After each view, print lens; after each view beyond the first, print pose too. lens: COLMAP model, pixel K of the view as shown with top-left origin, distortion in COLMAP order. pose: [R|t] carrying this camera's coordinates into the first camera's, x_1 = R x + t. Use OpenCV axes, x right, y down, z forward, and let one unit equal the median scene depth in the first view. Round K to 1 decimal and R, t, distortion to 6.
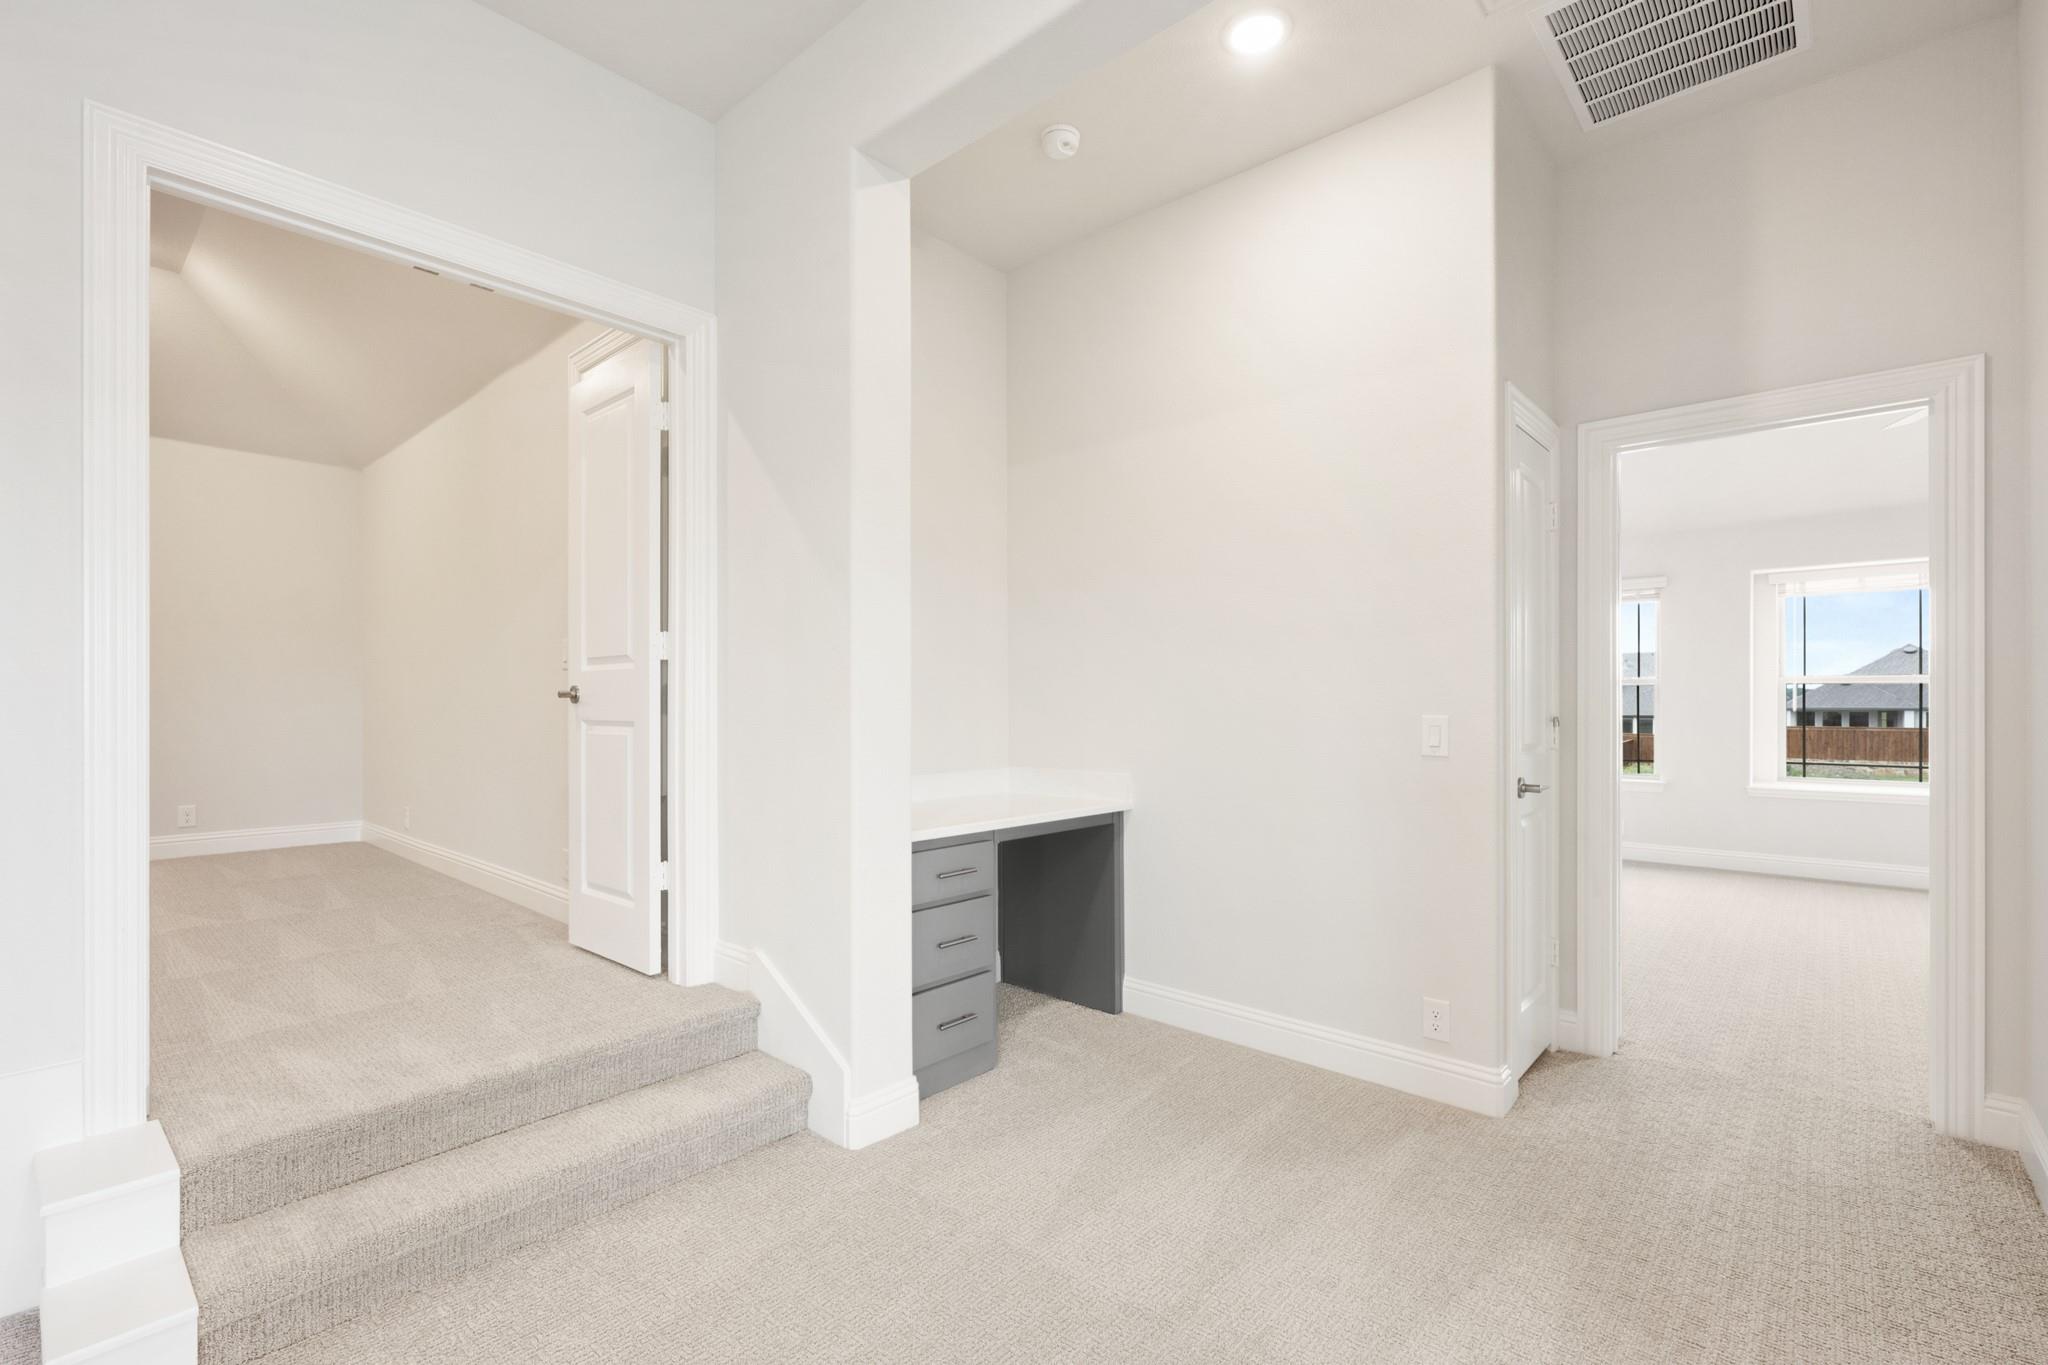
lens RADIAL K [[929.4, 0, 1019.1], [0, 929.4, 690.3], [0, 0, 1]] dist [-0.000765, 0.000032]
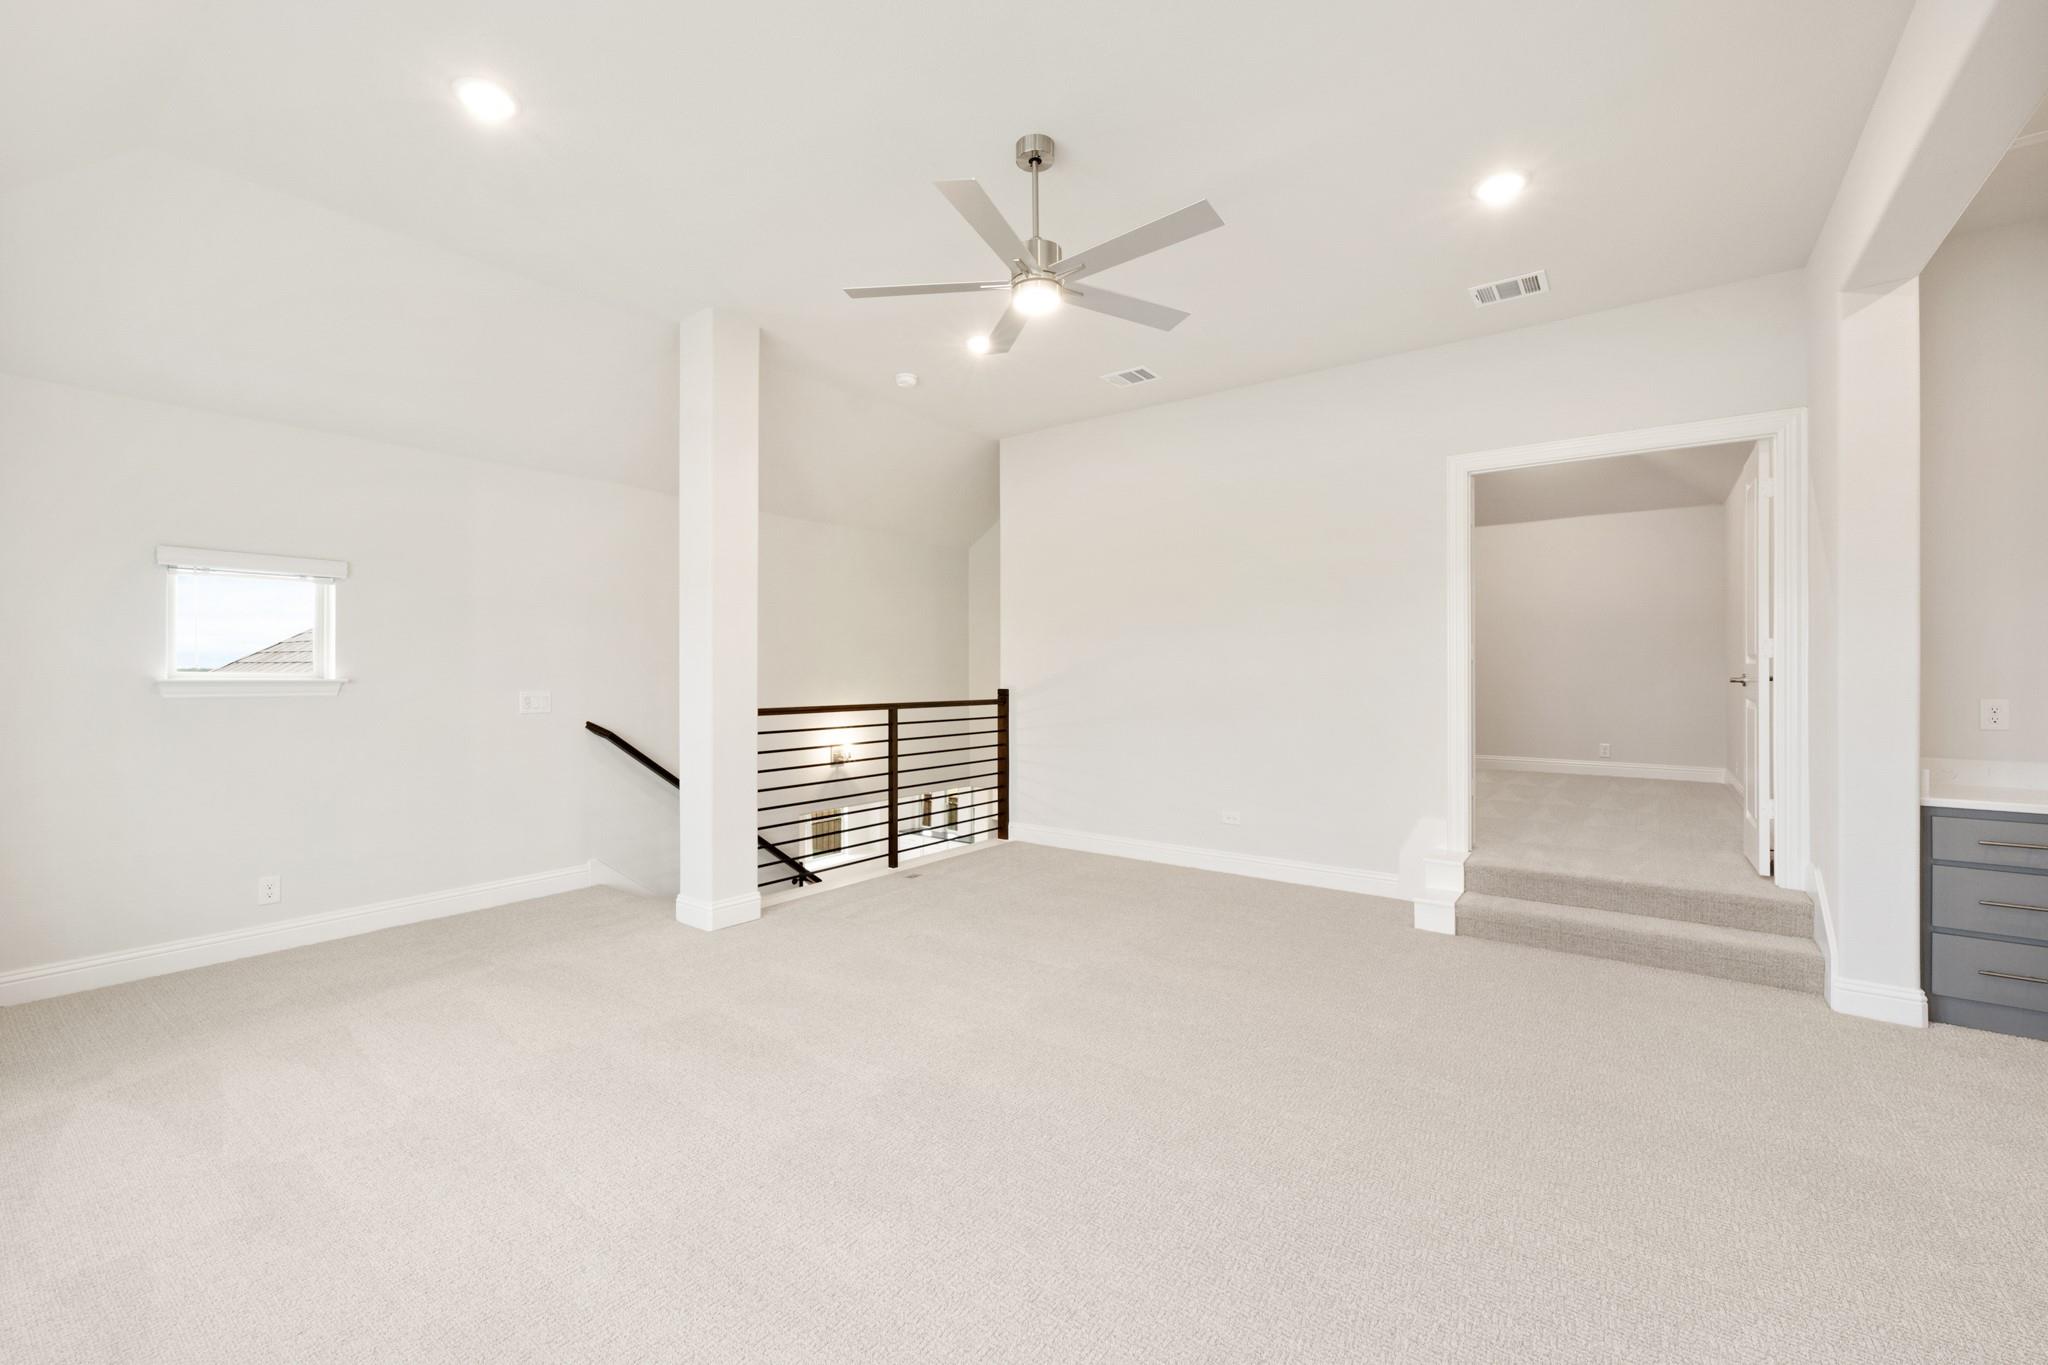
lens RADIAL K [[842.1, 0, 1018.8], [0, 842.1, 674.6], [0, 0, 1]] dist [0.000078, 0.000639]
pose [[0.108441, 0.010690, -0.994045, 0.824380], [0.001353, 0.999940, 0.010901, -0.023454], [0.994102, -0.002527, 0.108420, -0.309789]]
